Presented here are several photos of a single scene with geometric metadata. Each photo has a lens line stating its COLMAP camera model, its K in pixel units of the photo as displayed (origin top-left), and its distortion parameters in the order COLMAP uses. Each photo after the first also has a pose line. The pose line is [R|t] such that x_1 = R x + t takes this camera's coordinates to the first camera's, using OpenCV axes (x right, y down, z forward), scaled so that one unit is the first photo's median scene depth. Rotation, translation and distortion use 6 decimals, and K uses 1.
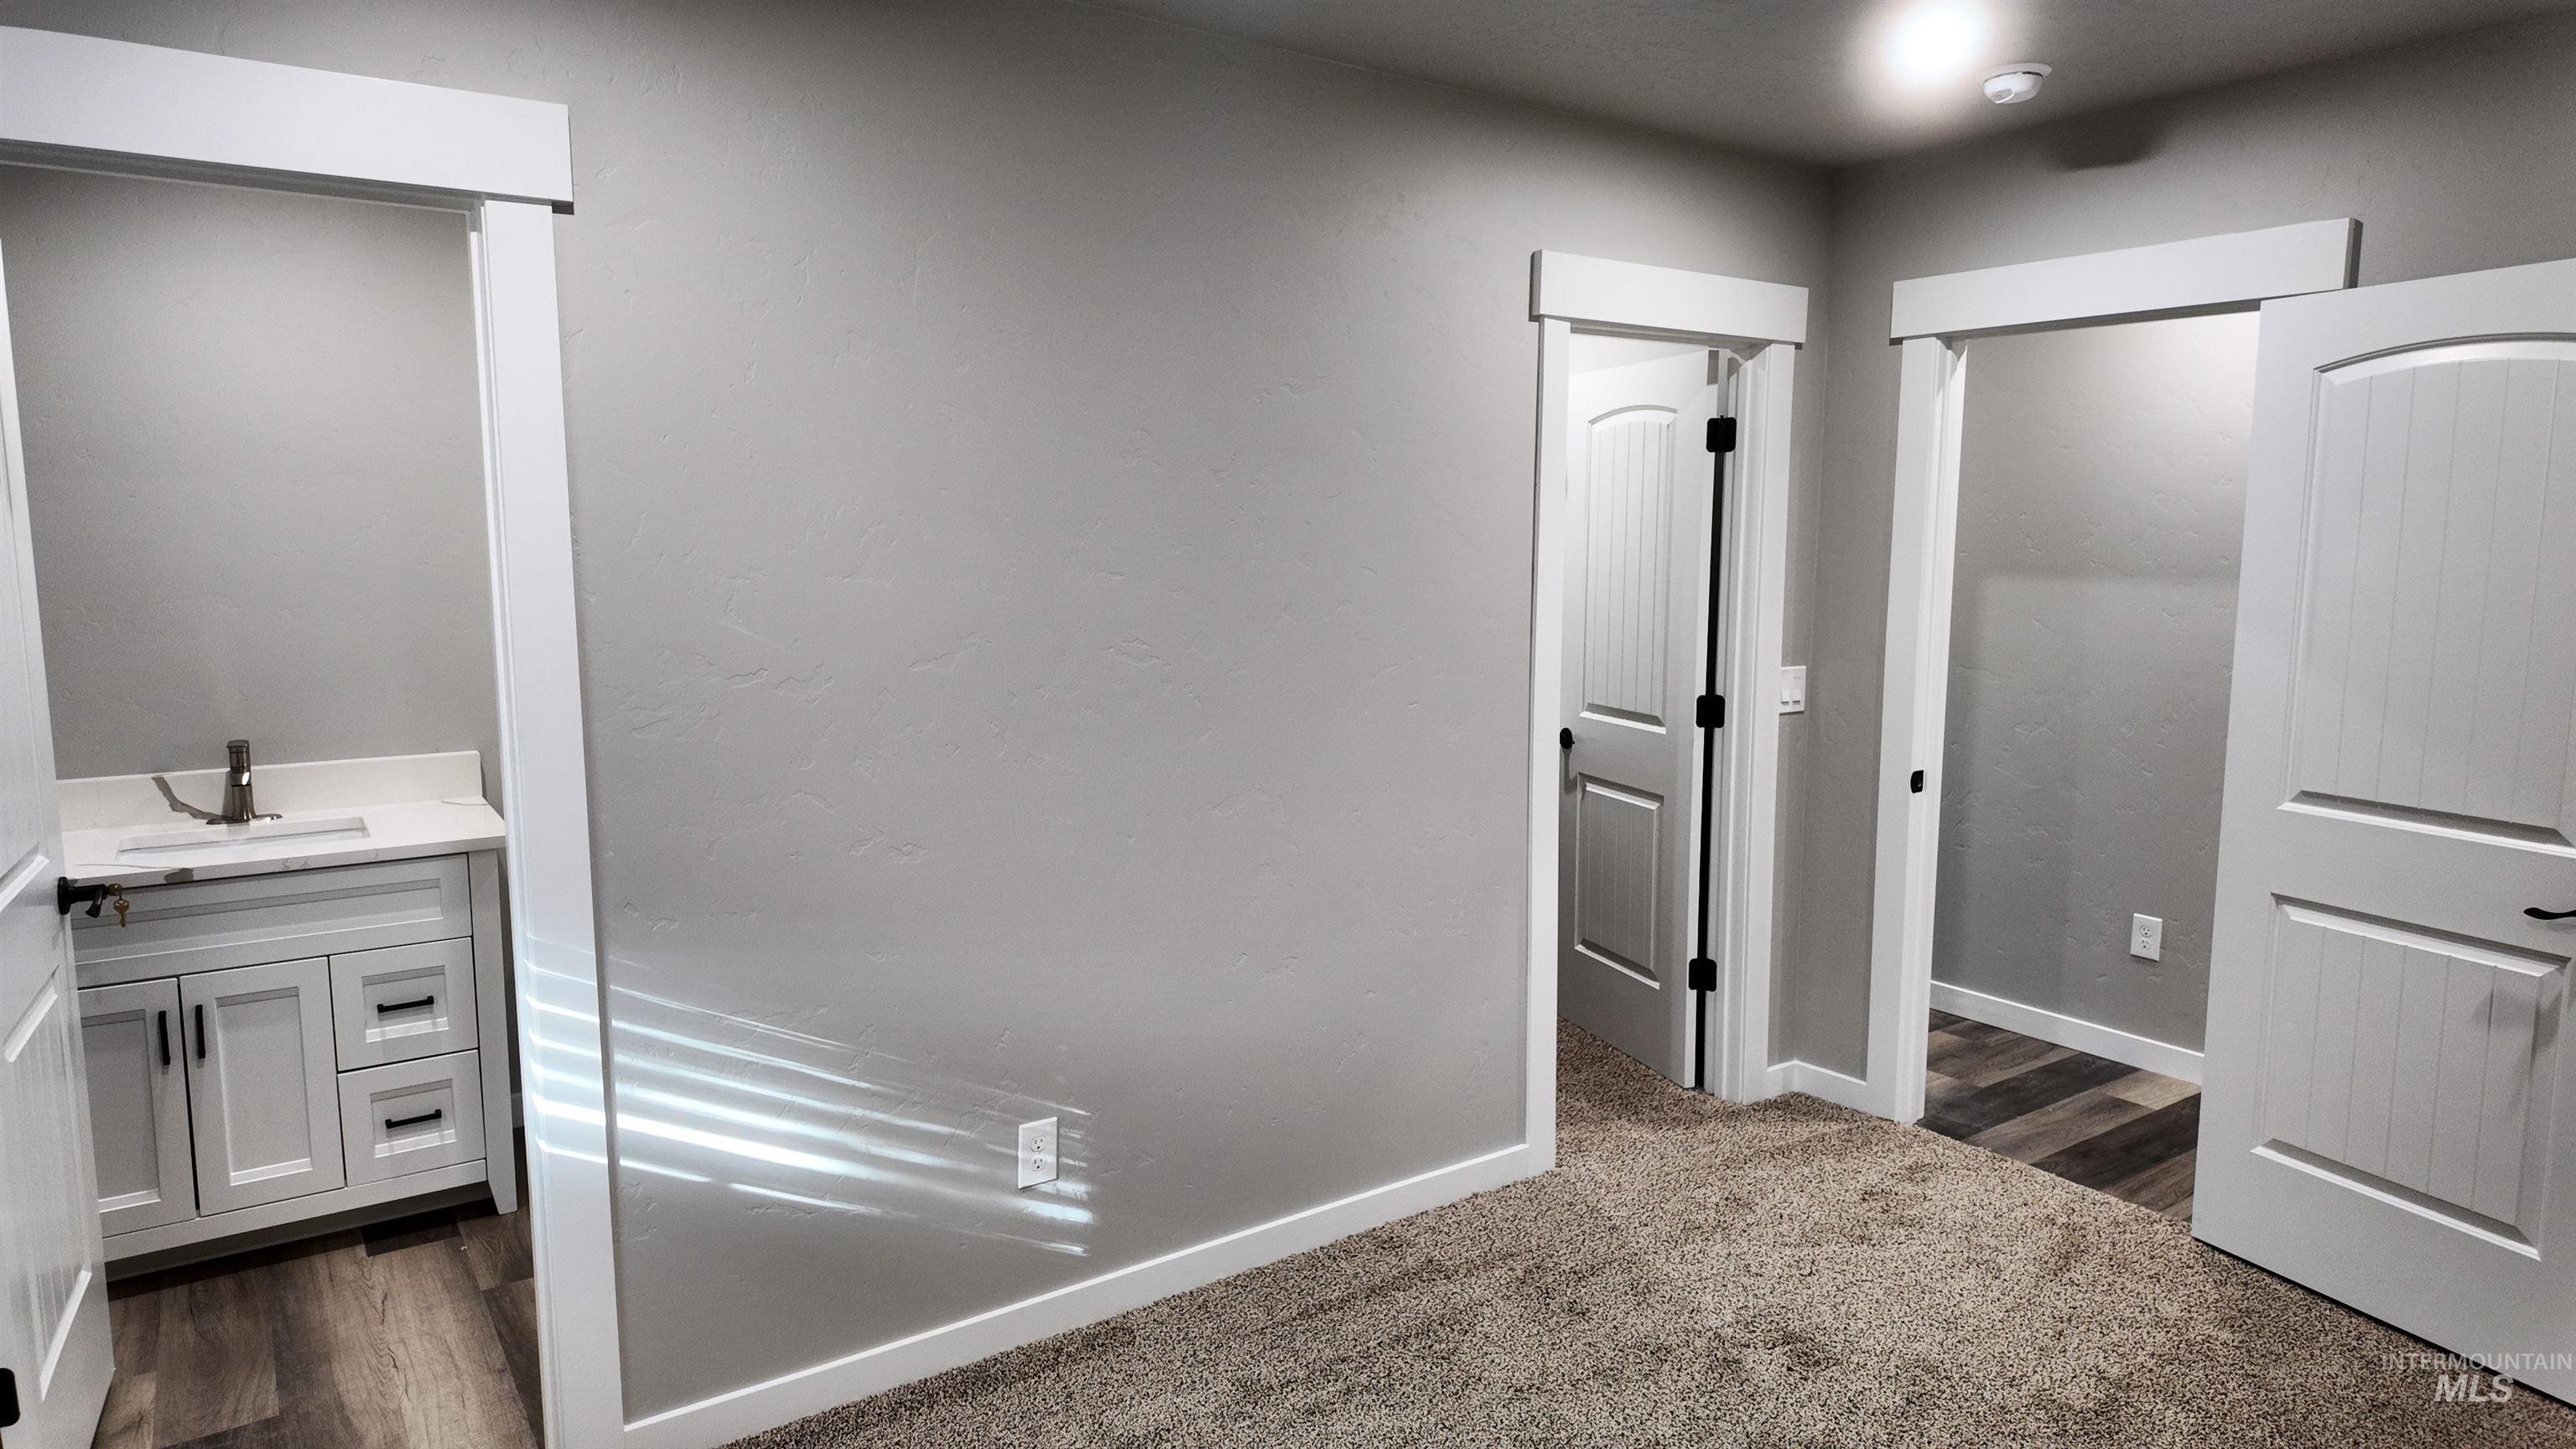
lens RADIAL K [[1541.7, 0, 1288.0], [0, 1541.7, 724.5], [0, 0, 1]] dist [0.001264, -0.000692]
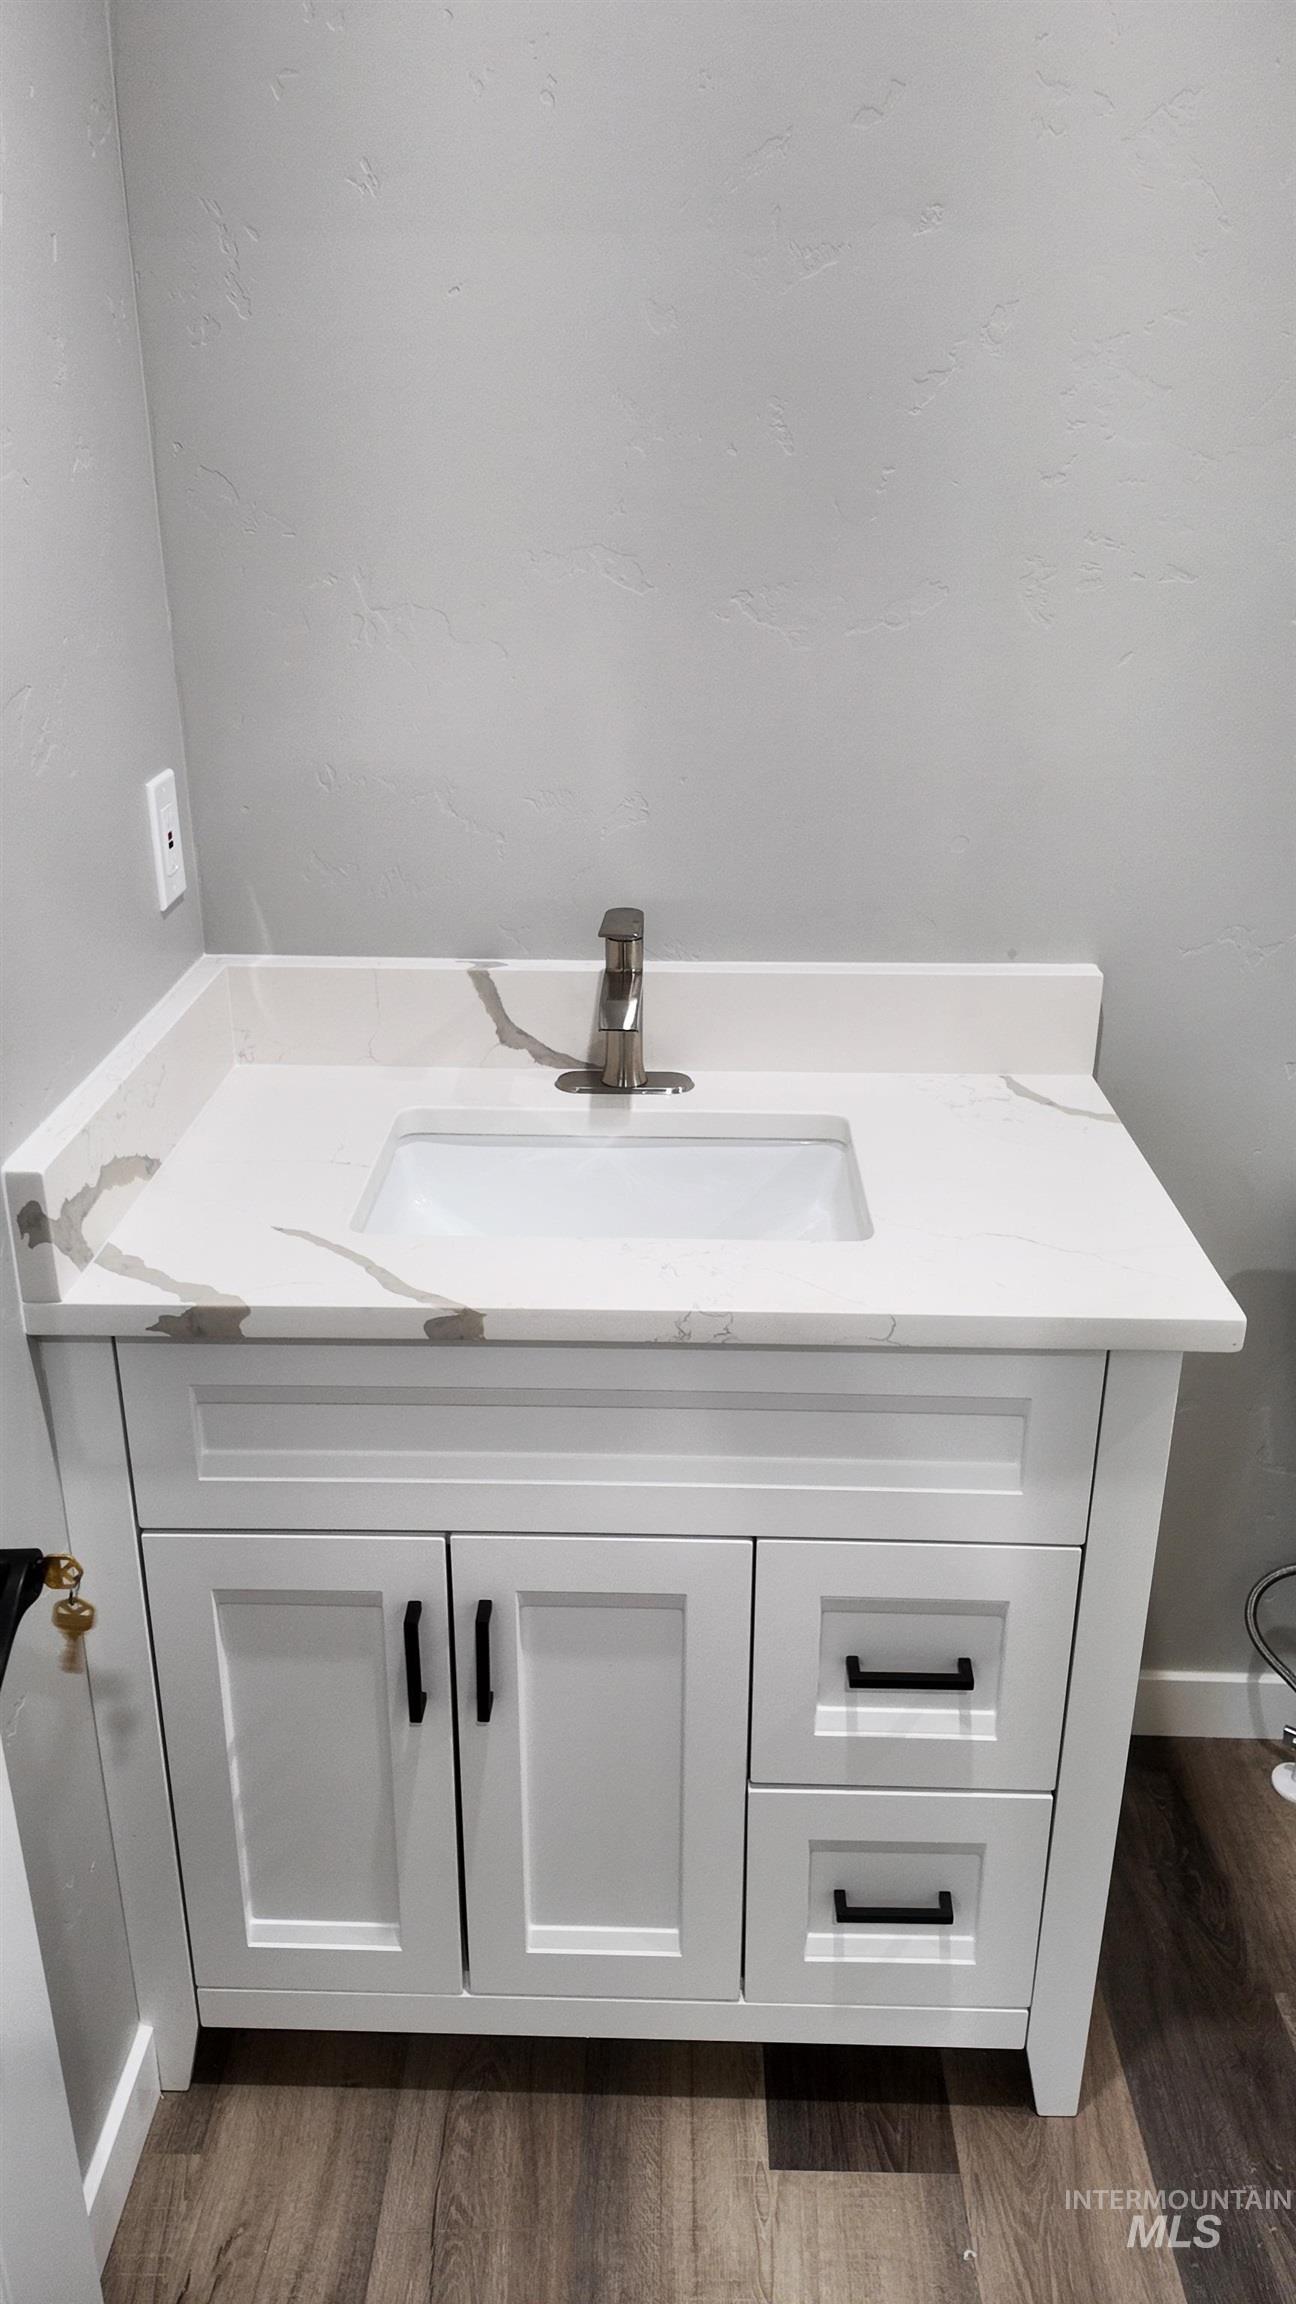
lens RADIAL K [[1662.6, 0, 648.0], [0, 1662.6, 1152.0], [0, 0, 1]] dist [0.125617, -0.179304]
pose [[0.810917, 0.223765, -0.540687, -0.427677], [-0.073026, 0.955472, 0.285903, -0.064821], [0.580586, -0.192359, 0.791150, 0.652770]]
